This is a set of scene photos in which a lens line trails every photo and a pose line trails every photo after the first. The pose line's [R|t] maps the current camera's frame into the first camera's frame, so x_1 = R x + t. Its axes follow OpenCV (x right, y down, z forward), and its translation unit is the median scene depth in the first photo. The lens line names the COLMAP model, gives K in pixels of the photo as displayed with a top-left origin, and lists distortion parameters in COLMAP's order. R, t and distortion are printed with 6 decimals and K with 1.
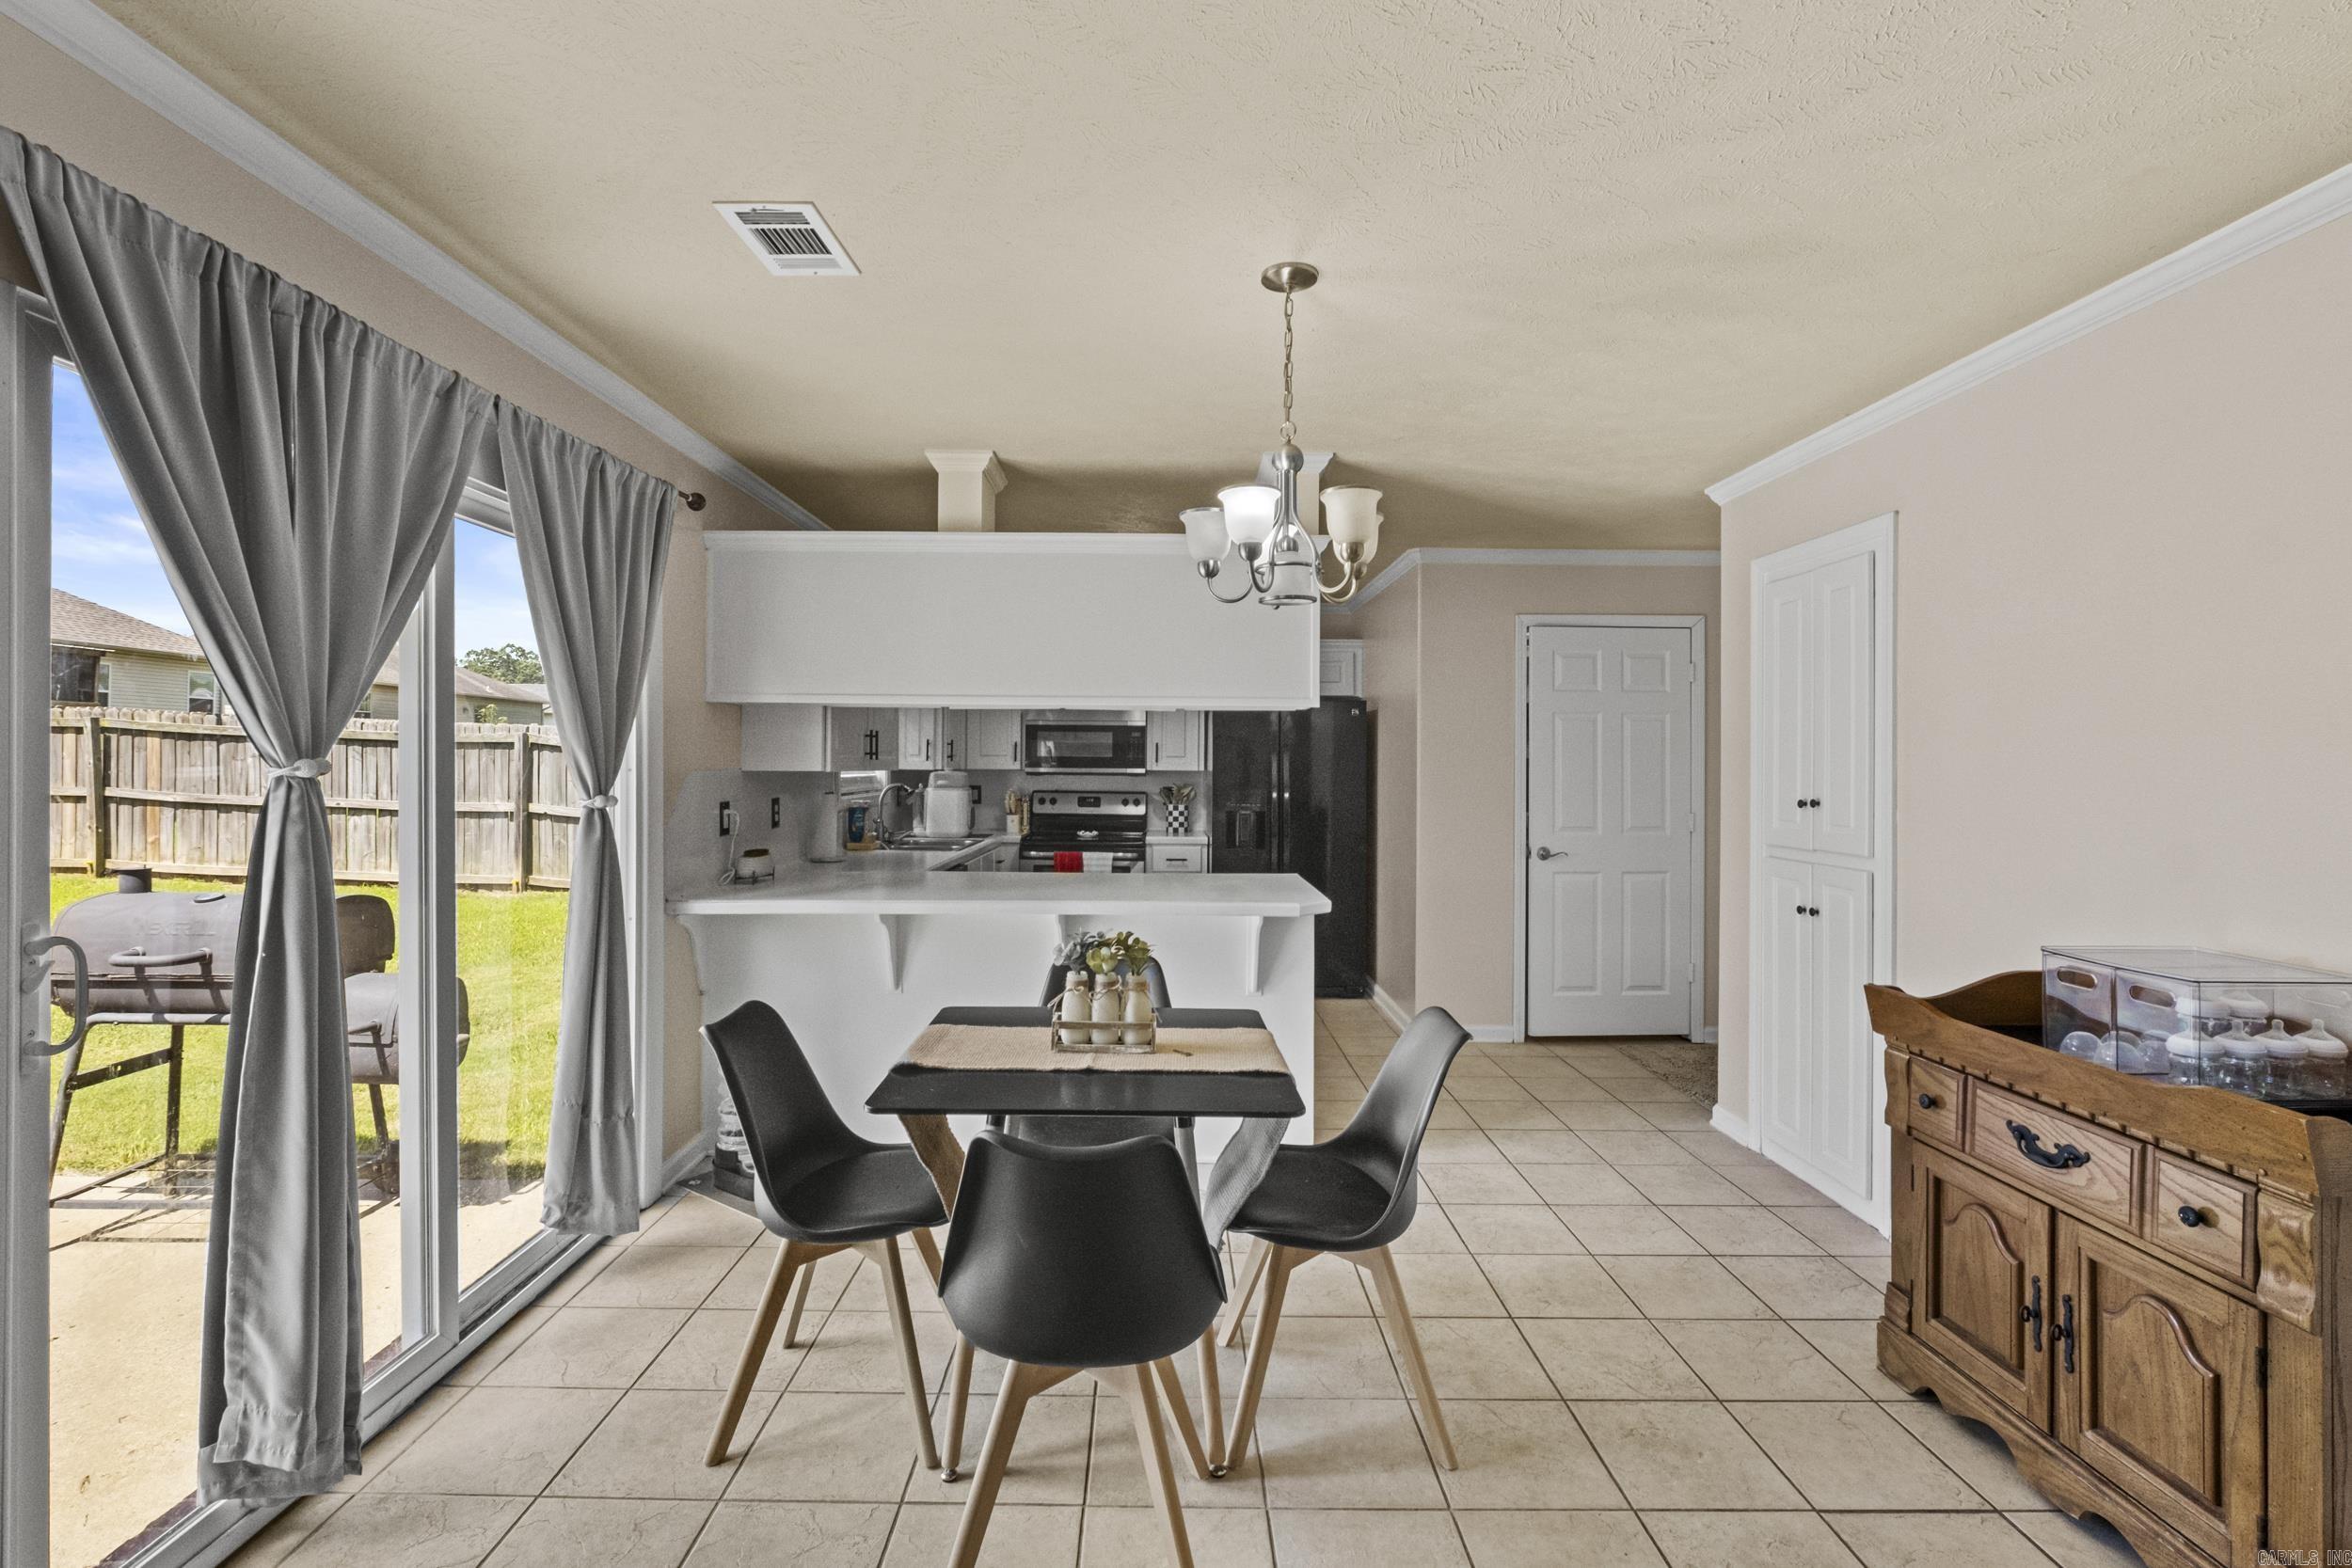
lens RADIAL K [[1044.5, 0, 1153.6], [0, 1044.5, 765.2], [0, 0, 1]] dist [-0.008598, 0.001653]
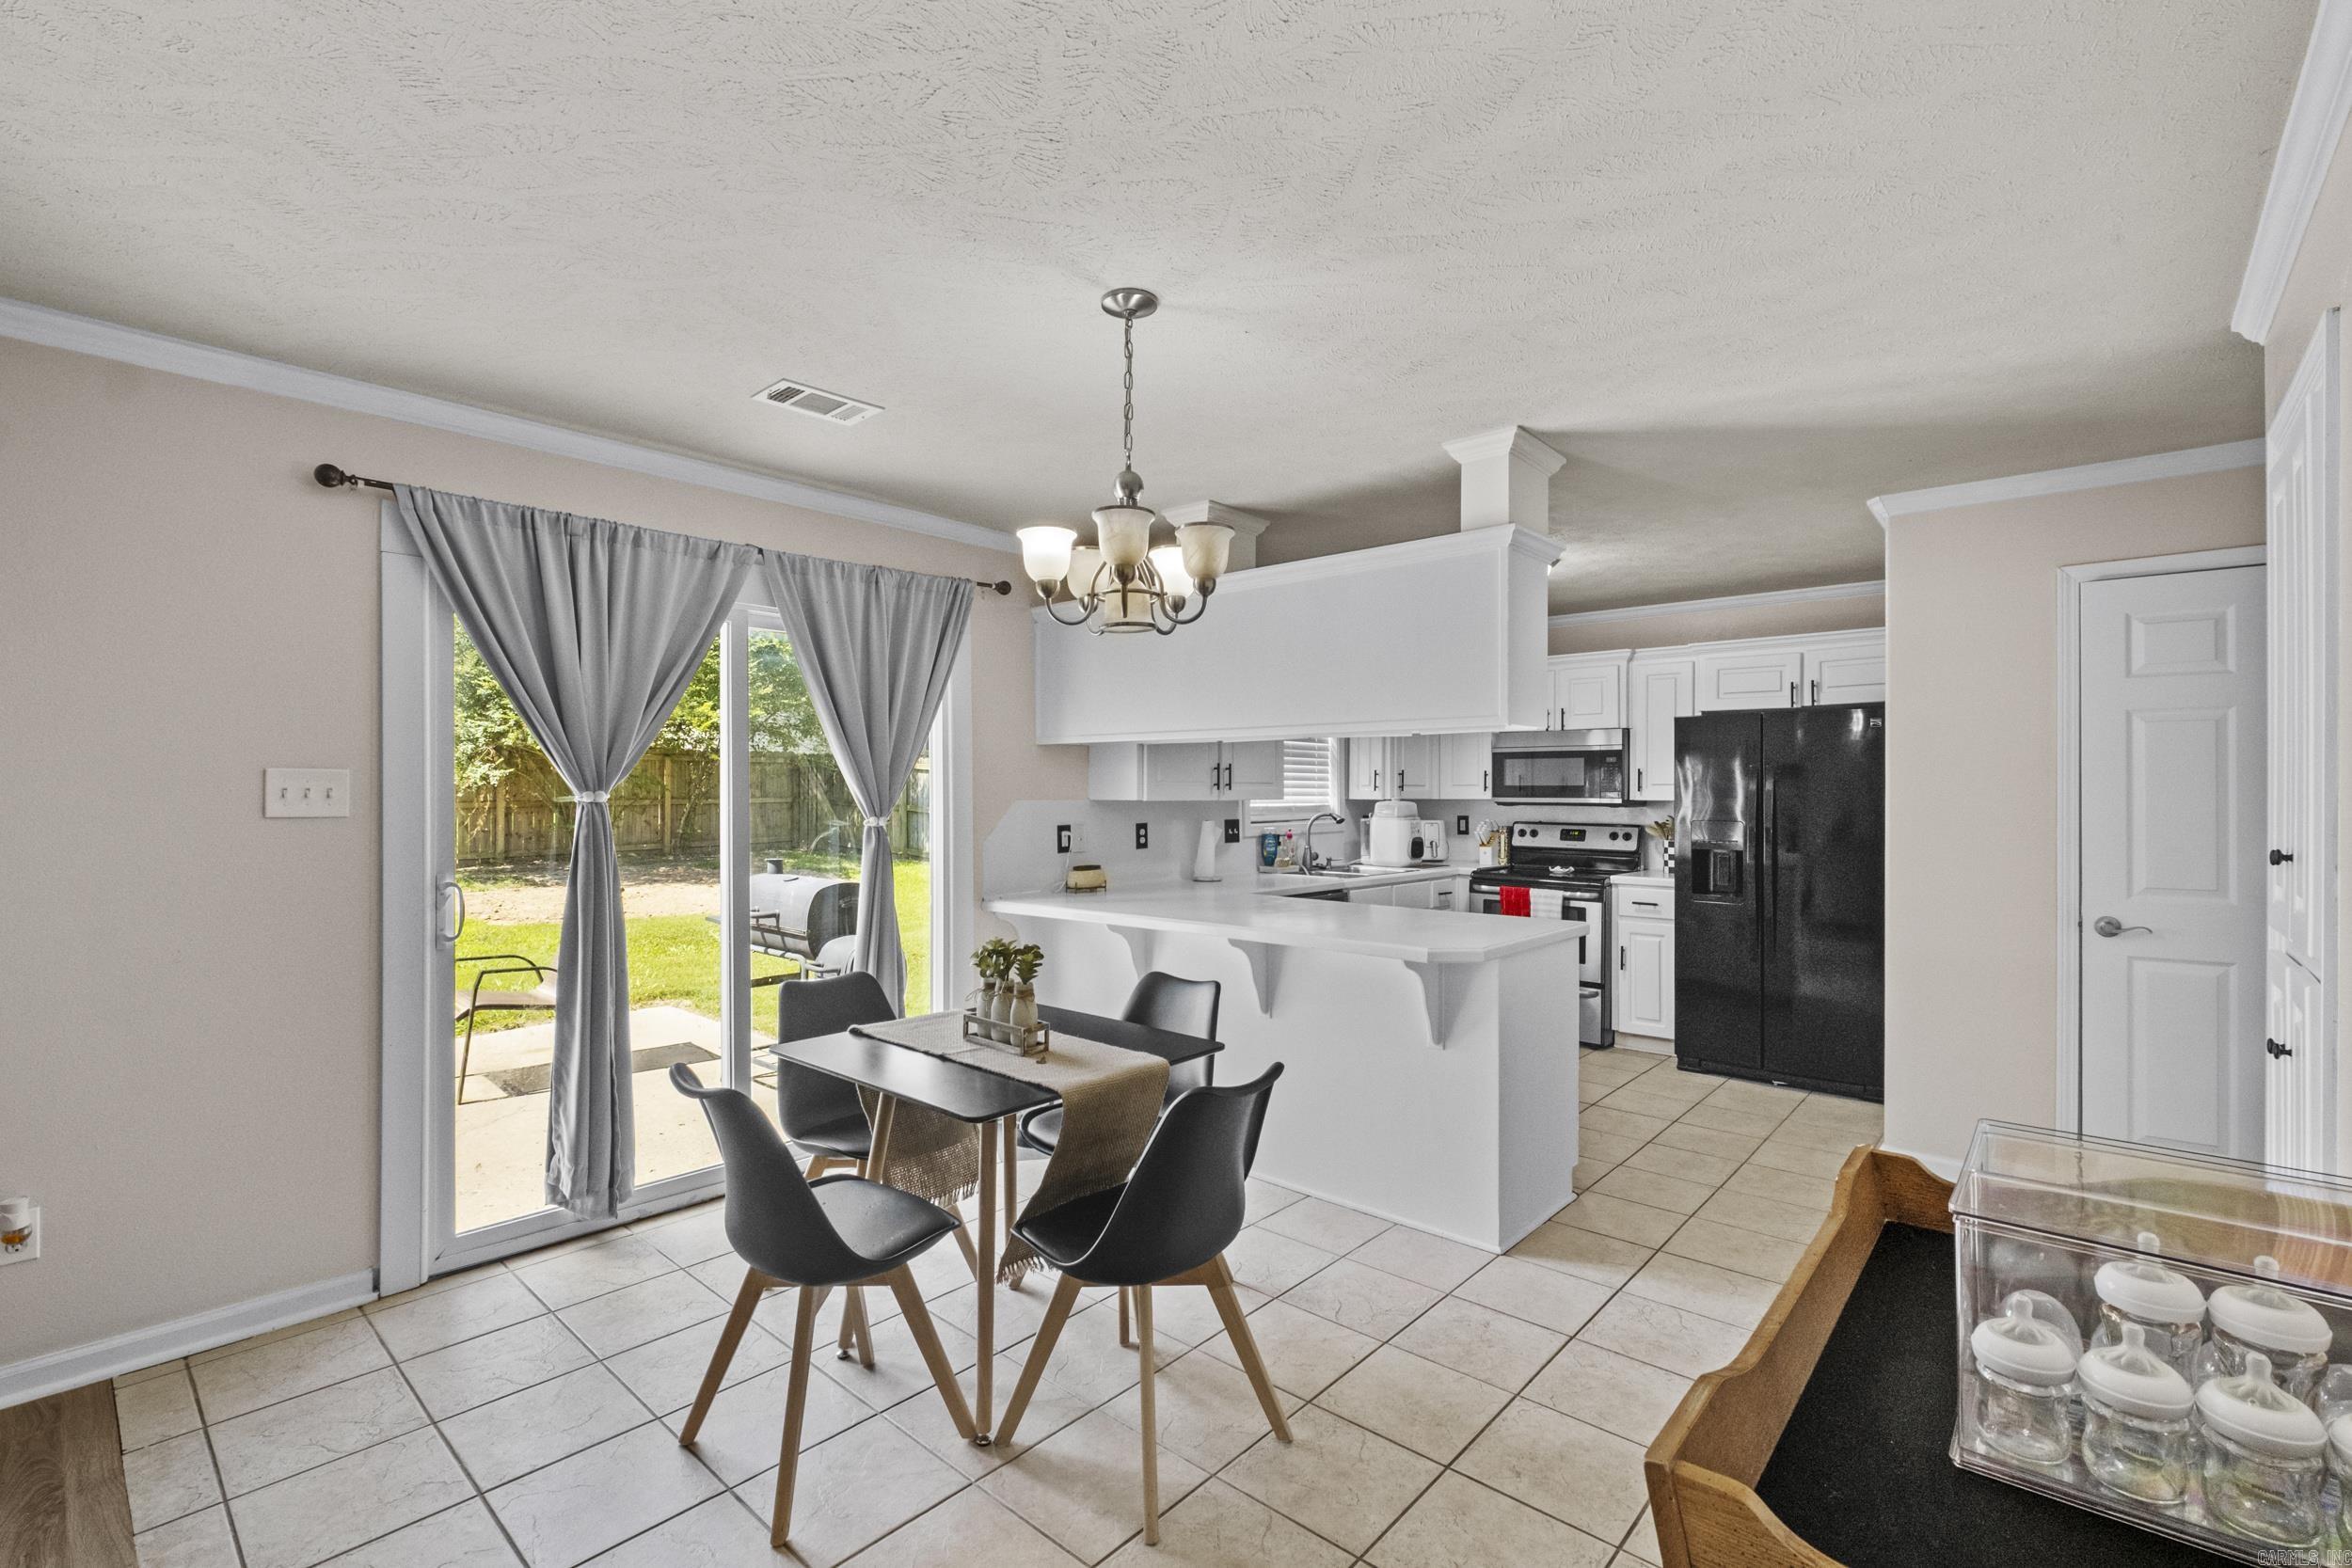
lens RADIAL K [[1044.5, 0, 1174.6], [0, 1044.5, 791.9], [0, 0, 1]] dist [-0.008598, 0.001653]
pose [[0.752273, -0.004249, -0.658838, 0.303861], [0.001851, 0.999989, -0.004335, 0.001239], [0.658849, 0.002042, 0.752272, 0.101092]]
